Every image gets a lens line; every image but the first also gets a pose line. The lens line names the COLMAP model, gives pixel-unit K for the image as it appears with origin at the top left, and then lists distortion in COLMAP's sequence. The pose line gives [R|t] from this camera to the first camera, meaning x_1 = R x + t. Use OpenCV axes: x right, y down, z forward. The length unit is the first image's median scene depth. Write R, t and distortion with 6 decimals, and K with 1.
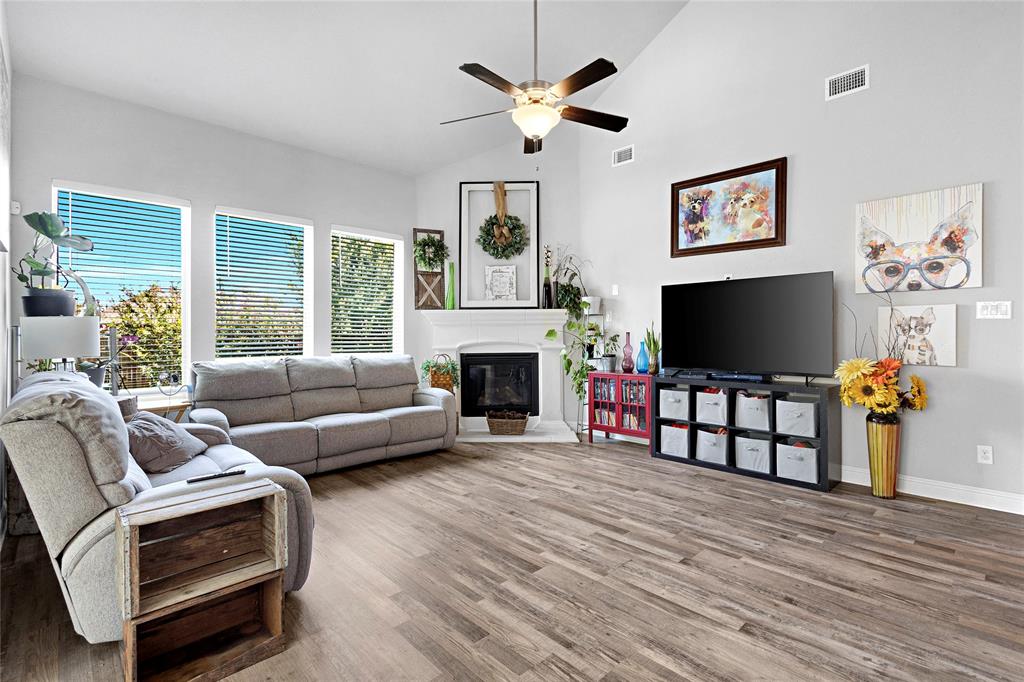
lens RADIAL K [[474.5, 0, 512.7], [0, 474.5, 334.5], [0, 0, 1]] dist [0.003523, -0.000035]
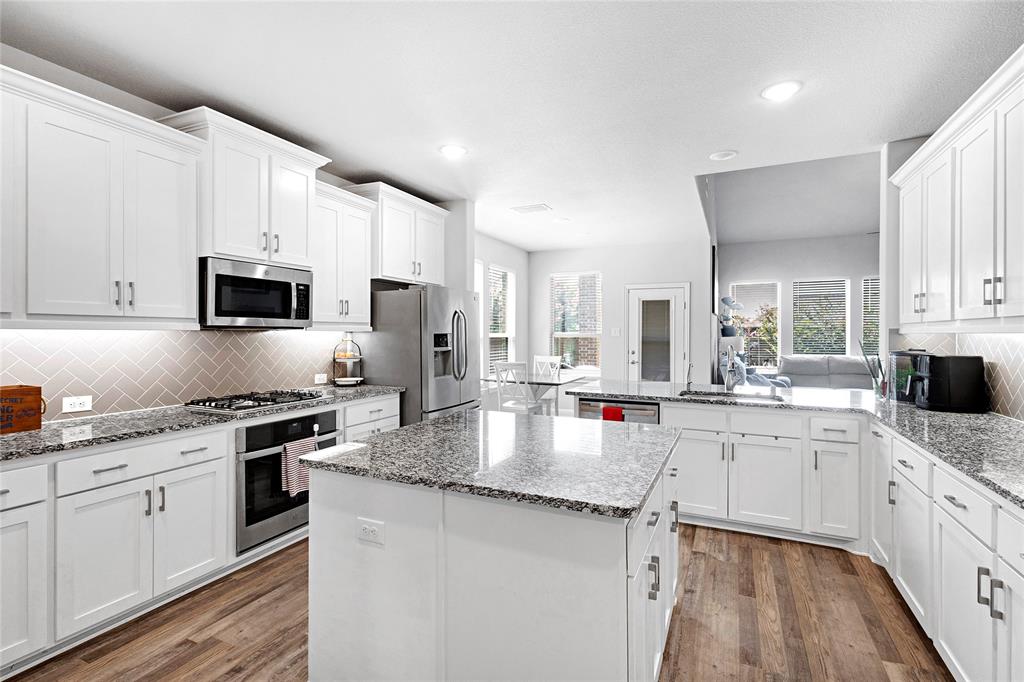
lens RADIAL K [[475.5, 0, 513.8], [0, 475.5, 339.9], [0, 0, 1]] dist [0.004485, 0.000007]
pose [[0.370537, 0.015028, -0.928696, 0.928653], [0.001374, 0.999859, 0.016728, -0.053314], [0.928817, -0.007474, 0.370464, -0.970495]]
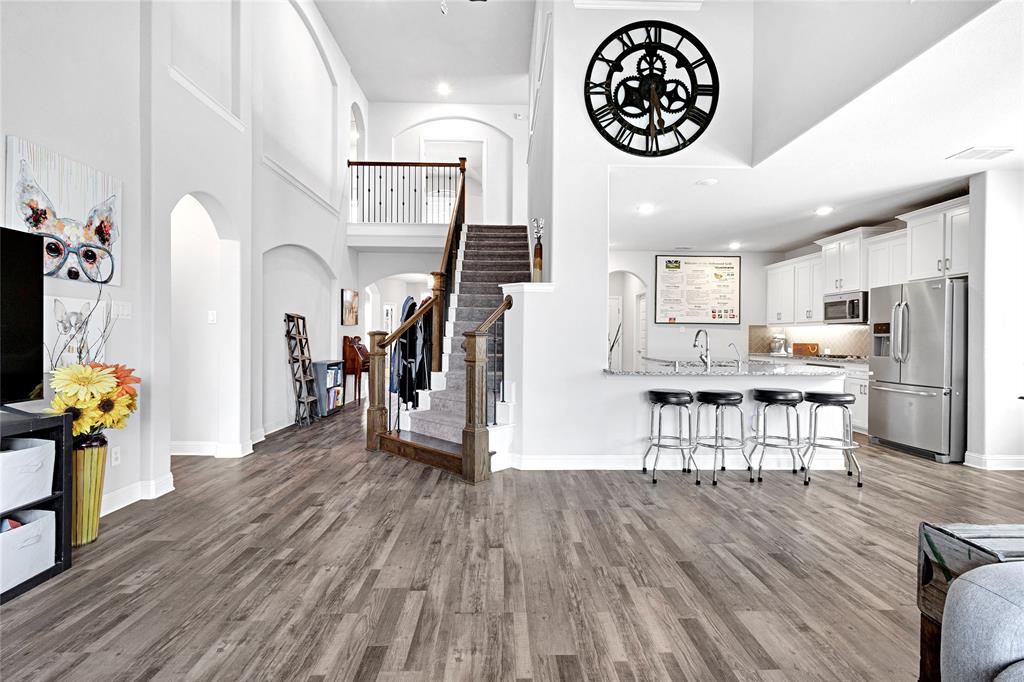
lens RADIAL K [[473.0, 0, 512.5], [0, 473.0, 339.2], [0, 0, 1]] dist [0.004938, -0.000194]
pose [[-0.743561, -0.005303, 0.668647, -0.233812], [-0.007120, 0.999975, 0.000013, 0.003687], [-0.668630, -0.004751, -0.743580, 0.995379]]
